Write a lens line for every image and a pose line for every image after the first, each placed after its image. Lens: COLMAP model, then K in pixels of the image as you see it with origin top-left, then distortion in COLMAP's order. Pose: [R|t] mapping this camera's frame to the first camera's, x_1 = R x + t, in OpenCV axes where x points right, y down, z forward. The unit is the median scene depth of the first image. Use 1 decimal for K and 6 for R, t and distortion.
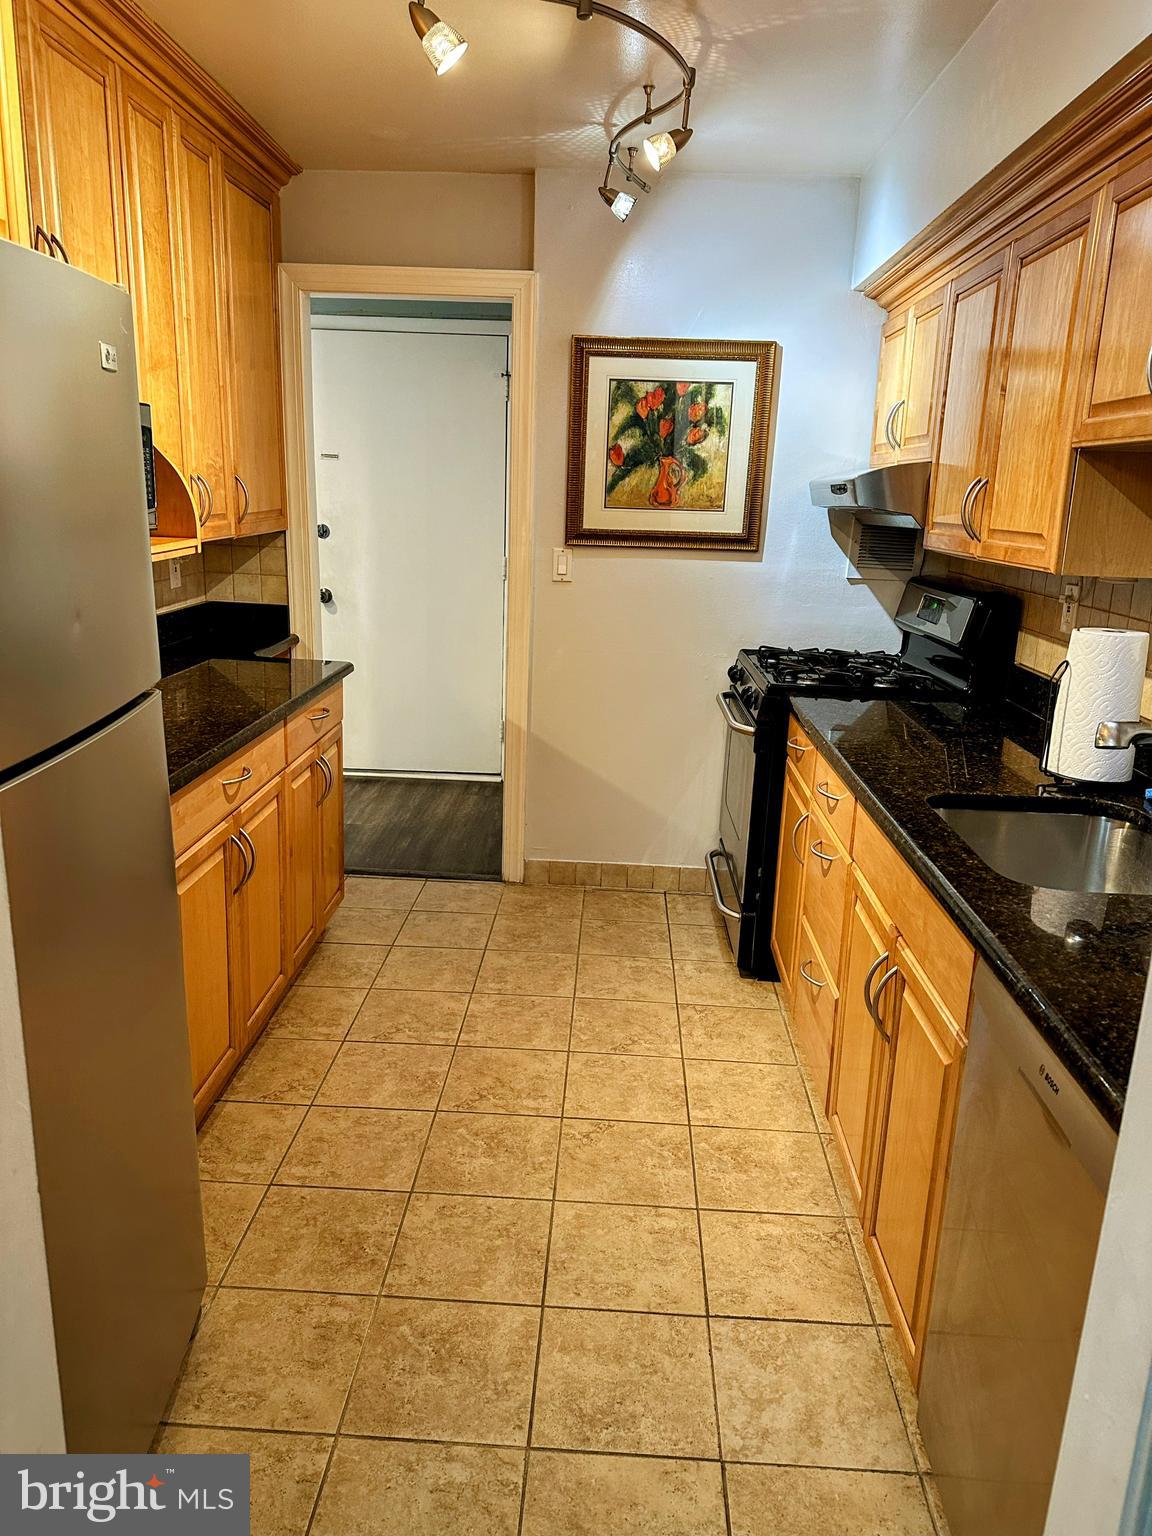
lens RADIAL K [[1077.9, 0, 579.3], [0, 1077.9, 762.7], [0, 0, 1]] dist [0.081572, -0.080212]
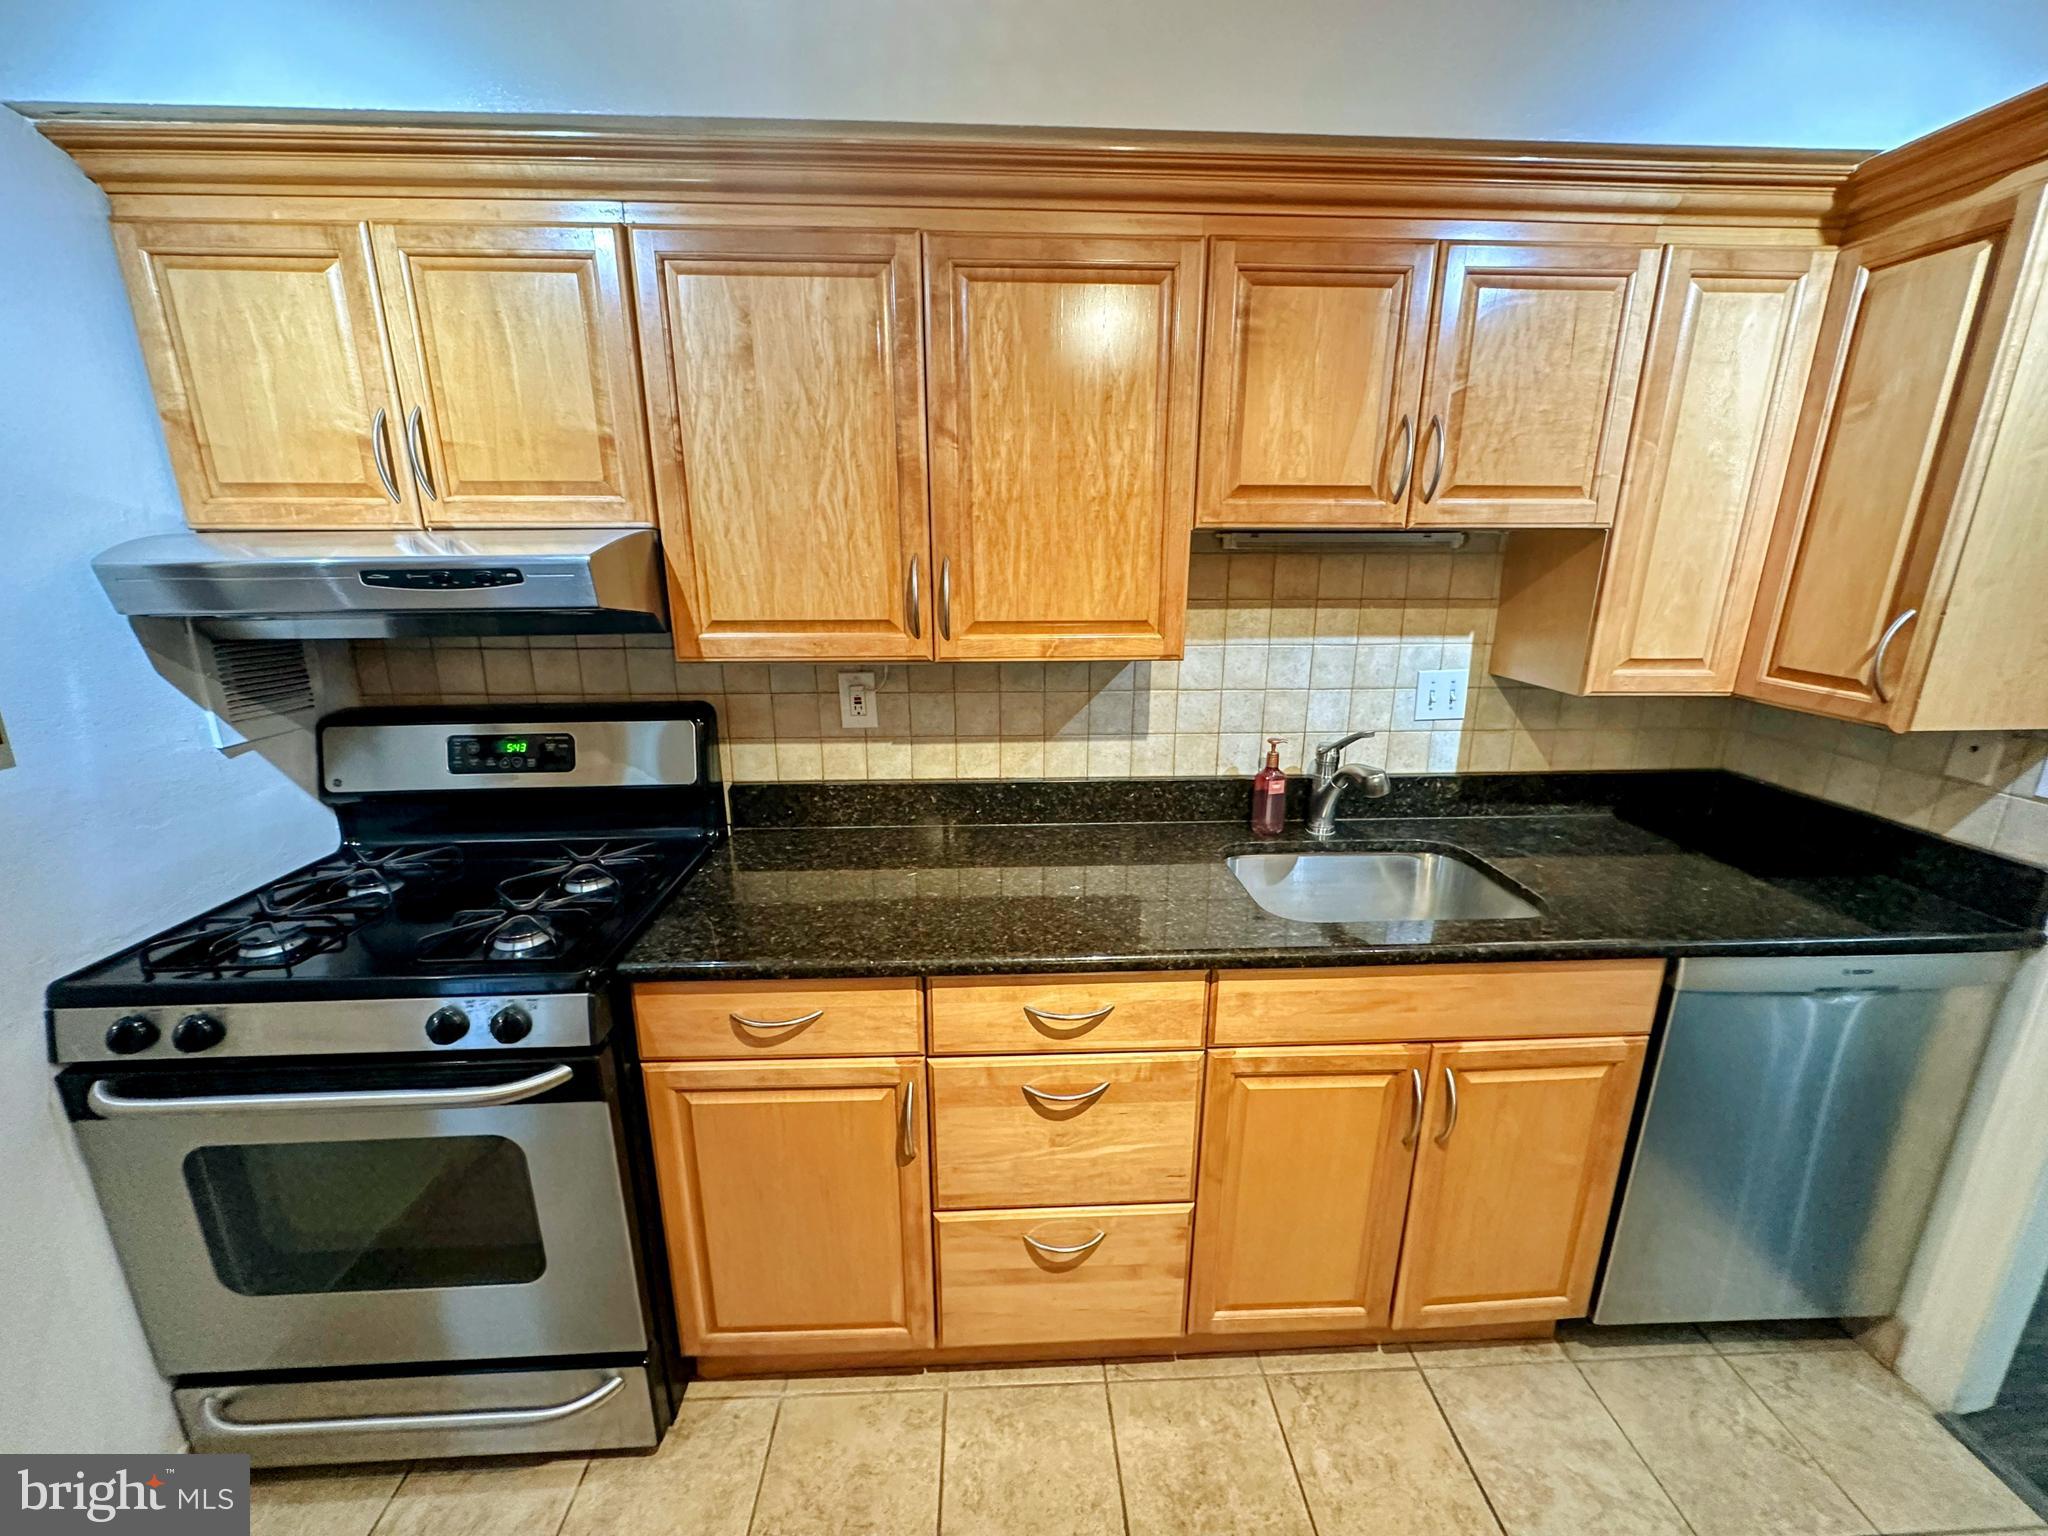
lens RADIAL K [[823.1, 0, 1035.9], [0, 823.1, 768.7], [0, 0, 1]] dist [0.000075, 0.000868]
pose [[-0.093988, -0.297772, 0.949999, -0.147974], [0.239674, 0.919391, 0.311891, -0.190045], [-0.966293, 0.257004, -0.015044, 0.651451]]
